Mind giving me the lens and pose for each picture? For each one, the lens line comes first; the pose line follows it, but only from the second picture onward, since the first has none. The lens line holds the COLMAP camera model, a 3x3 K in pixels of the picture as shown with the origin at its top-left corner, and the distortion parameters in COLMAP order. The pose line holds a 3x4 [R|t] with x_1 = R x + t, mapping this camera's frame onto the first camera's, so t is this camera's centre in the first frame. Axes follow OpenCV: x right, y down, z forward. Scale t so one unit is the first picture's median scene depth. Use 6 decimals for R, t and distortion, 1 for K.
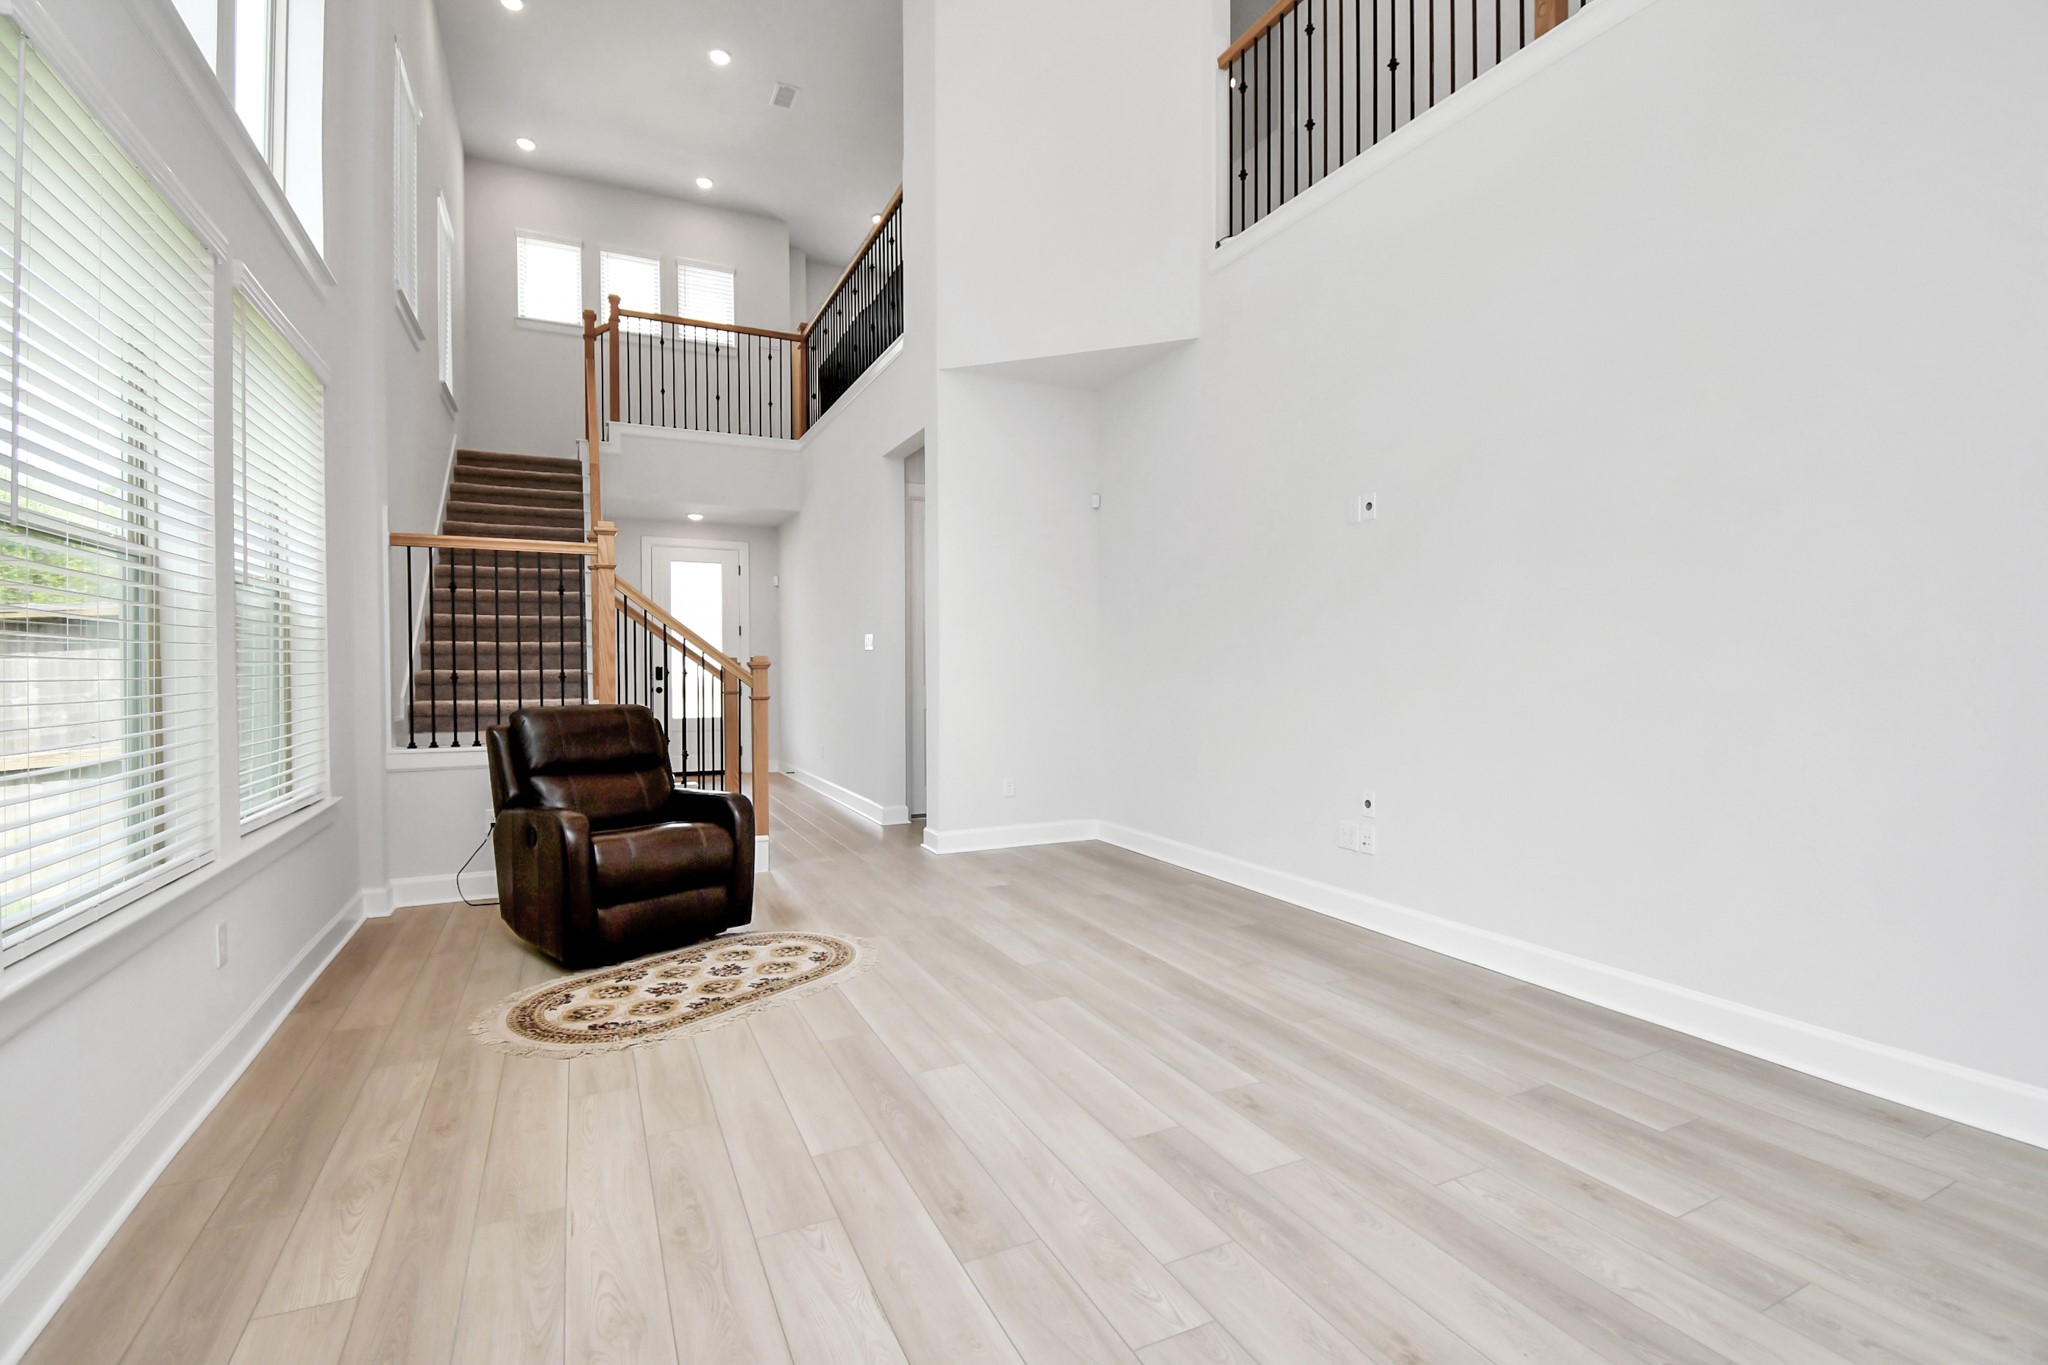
lens RADIAL K [[932.0, 0, 1015.0], [0, 932.0, 683.9], [0, 0, 1]] dist [0.033044, -0.032406]
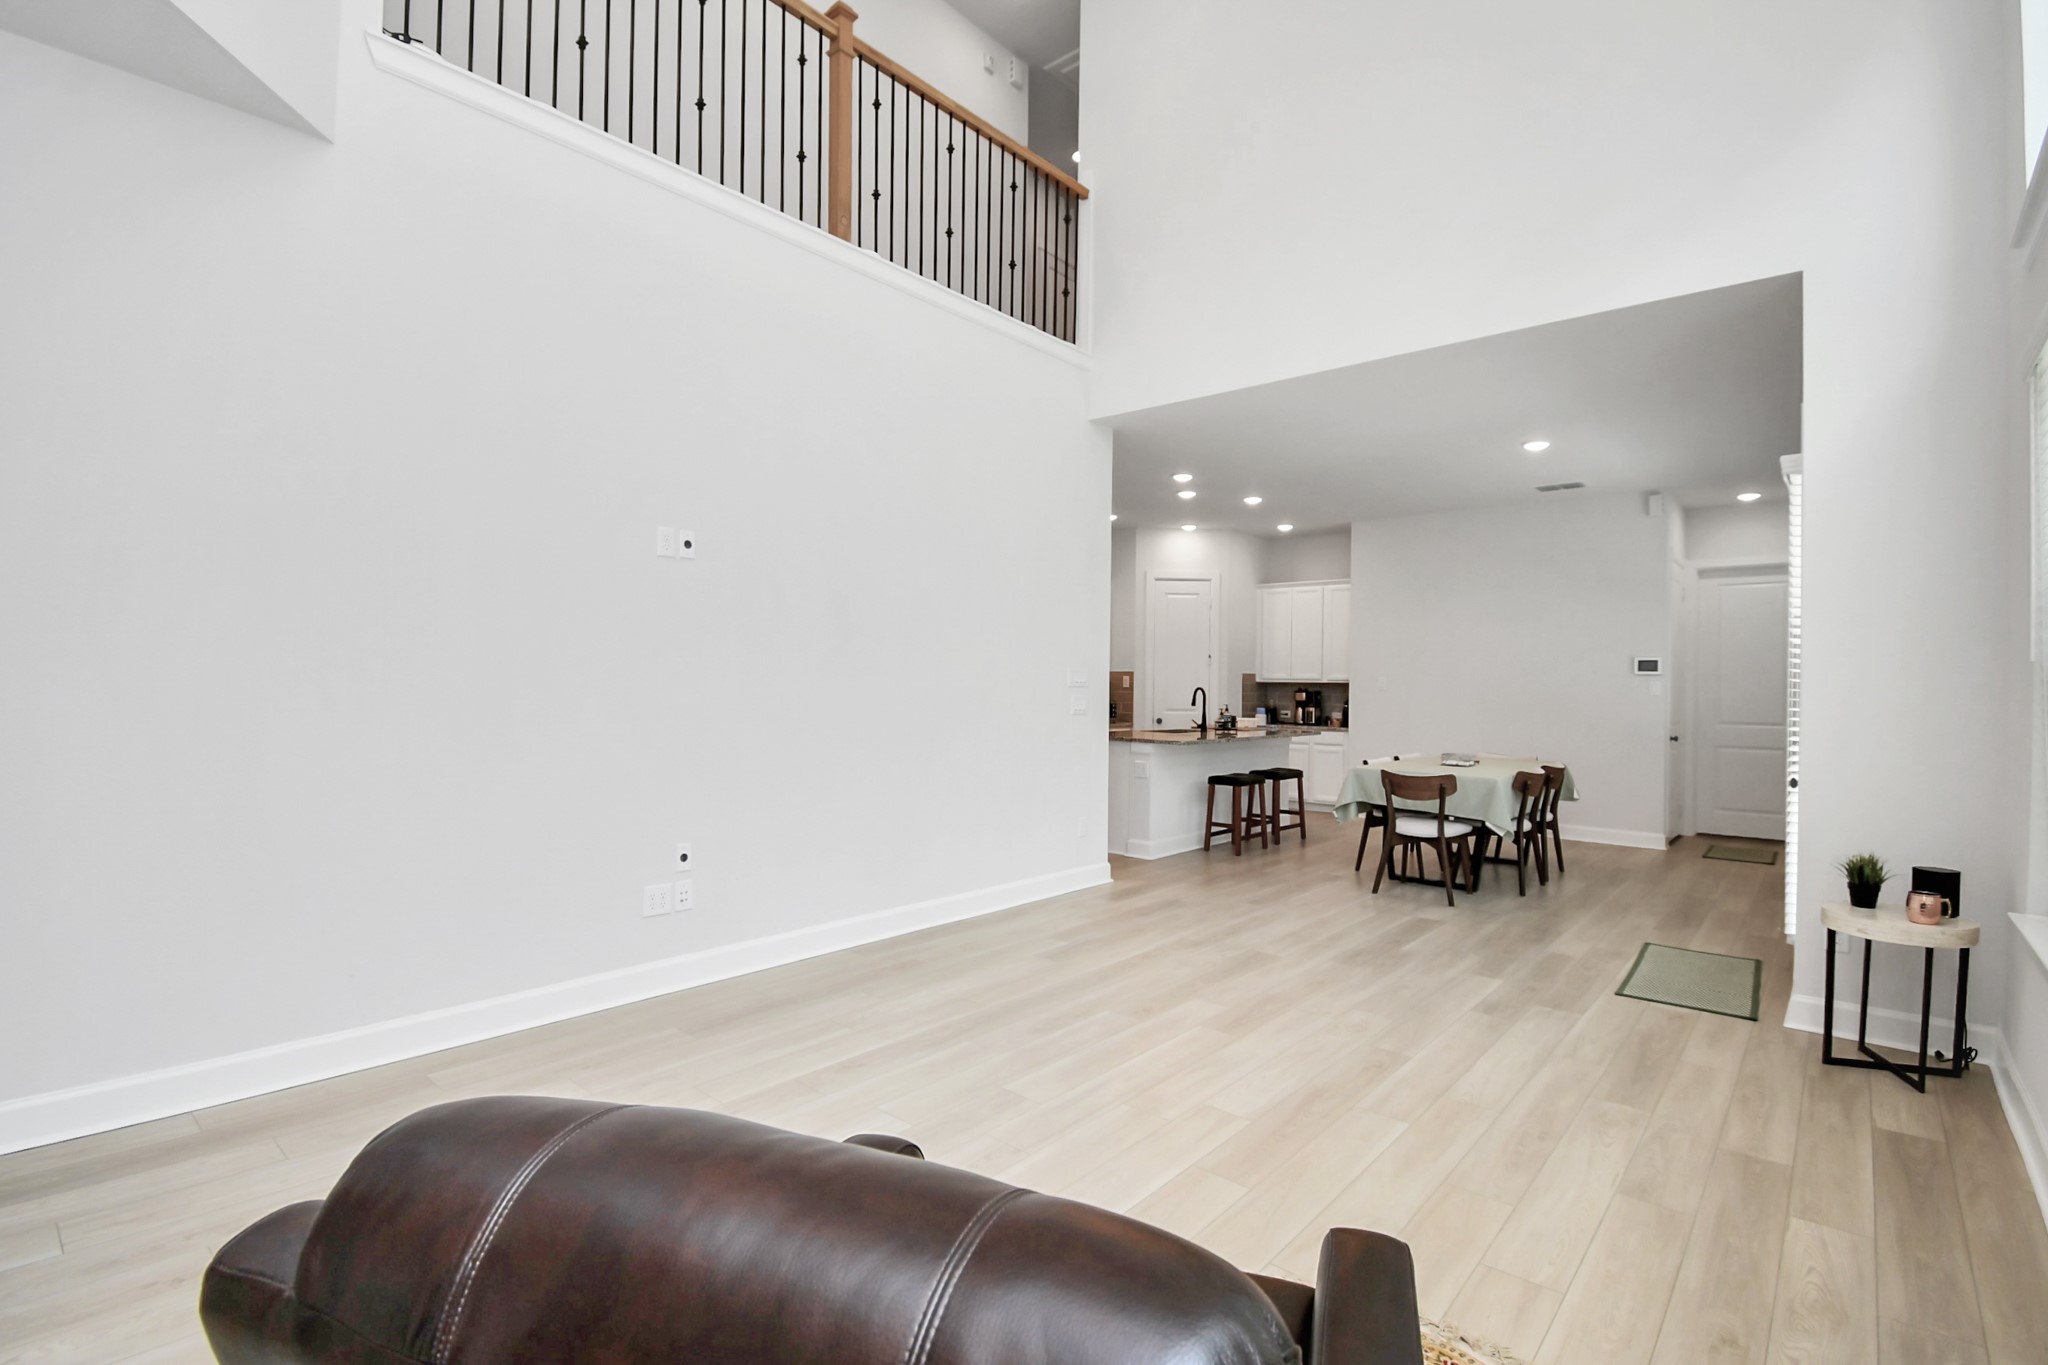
lens RADIAL K [[932.0, 0, 1015.0], [0, 932.0, 683.9], [0, 0, 1]] dist [0.033044, -0.032406]
pose [[-0.396768, 0.000940, 0.917919, -1.159149], [0.003570, 0.999993, 0.000519, -0.087252], [-0.917912, 0.003483, -0.396768, 1.980396]]
